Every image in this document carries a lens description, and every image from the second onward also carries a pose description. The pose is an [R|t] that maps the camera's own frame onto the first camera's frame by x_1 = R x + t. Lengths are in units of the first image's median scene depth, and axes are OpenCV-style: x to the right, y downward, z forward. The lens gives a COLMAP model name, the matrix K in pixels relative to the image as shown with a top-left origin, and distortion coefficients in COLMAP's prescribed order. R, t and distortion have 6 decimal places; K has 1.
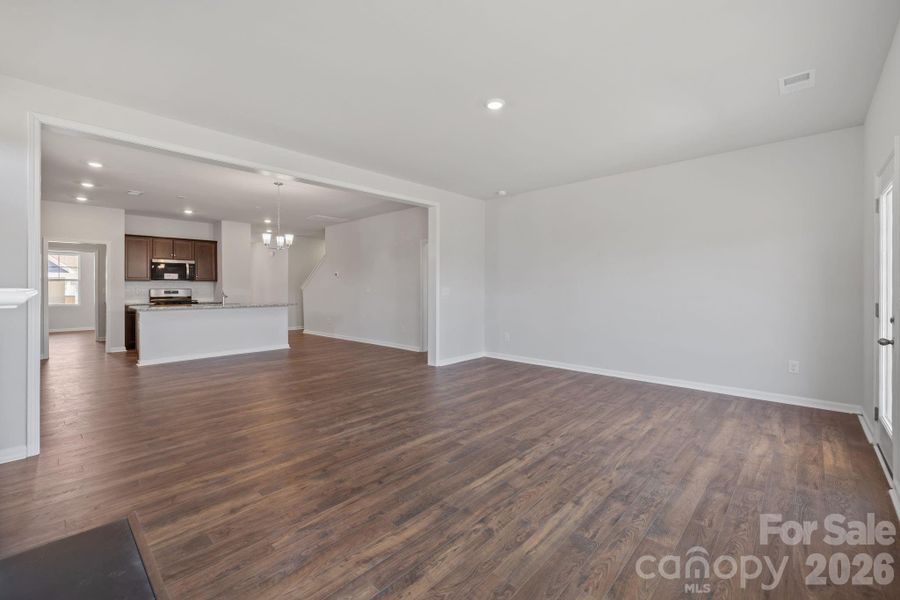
lens RADIAL K [[382.5, 0, 452.9], [0, 382.5, 292.7], [0, 0, 1]] dist [-0.006900, -0.000086]
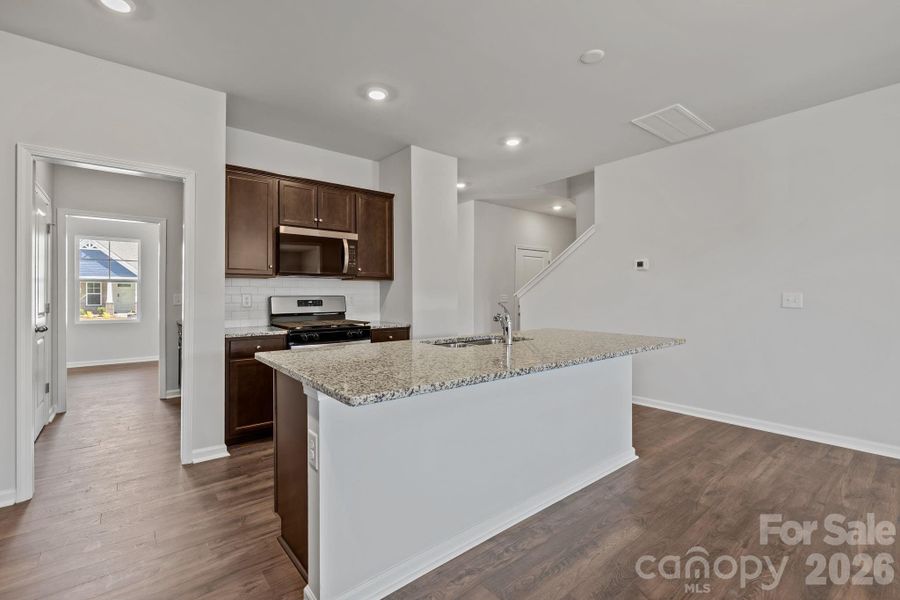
lens RADIAL K [[401.4, 0, 446.3], [0, 401.4, 293.3], [0, 0, 1]] dist [0.008346, -0.002096]
pose [[0.988734, -0.000843, -0.149678, -1.215819], [-0.001500, 0.999878, -0.015541, -0.013886], [0.149673, 0.015590, 0.988613, 1.316632]]
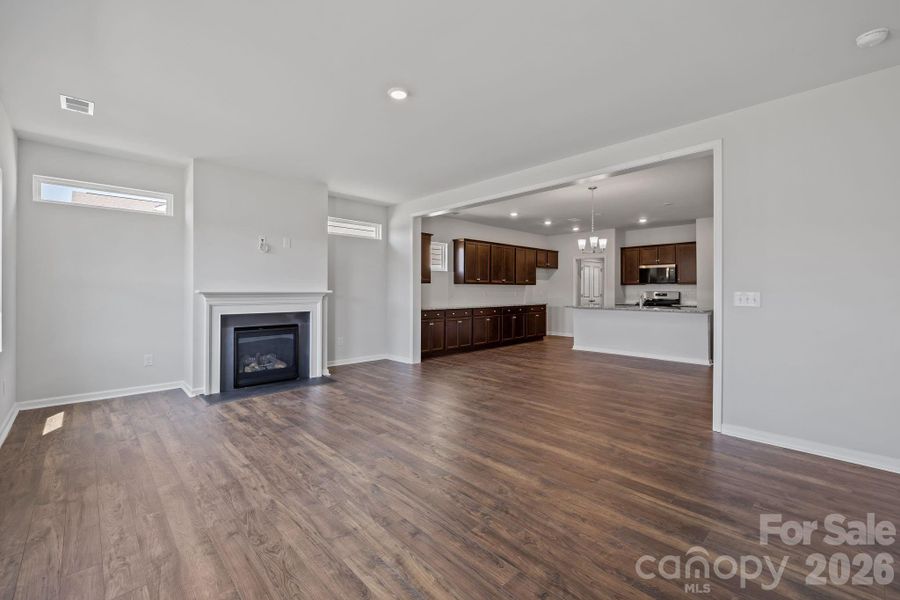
lens RADIAL K [[382.5, 0, 431.2], [0, 382.5, 287.9], [0, 0, 1]] dist [-0.006900, -0.000086]
pose [[-0.085352, -0.002755, -0.996347, 0.945590], [-0.017746, 0.999842, -0.001244, -0.018493], [0.996193, 0.017575, -0.085388, 1.066634]]
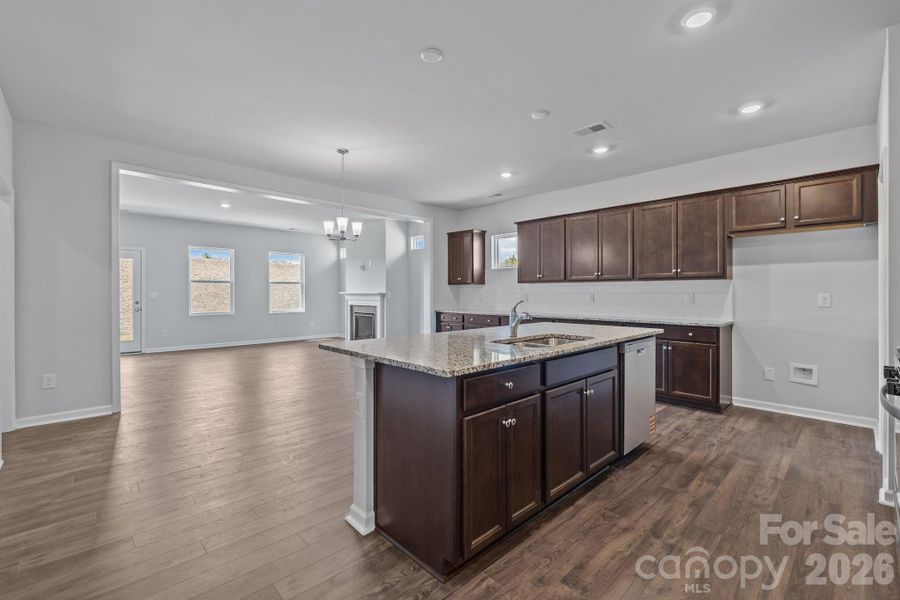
lens RADIAL K [[401.4, 0, 452.9], [0, 401.4, 291.8], [0, 0, 1]] dist [0.008346, -0.002096]
pose [[-0.997078, 0.001365, 0.076377, -1.160099], [0.002407, 0.999905, 0.013551, -0.035764], [-0.076351, 0.013695, -0.996987, 2.842102]]
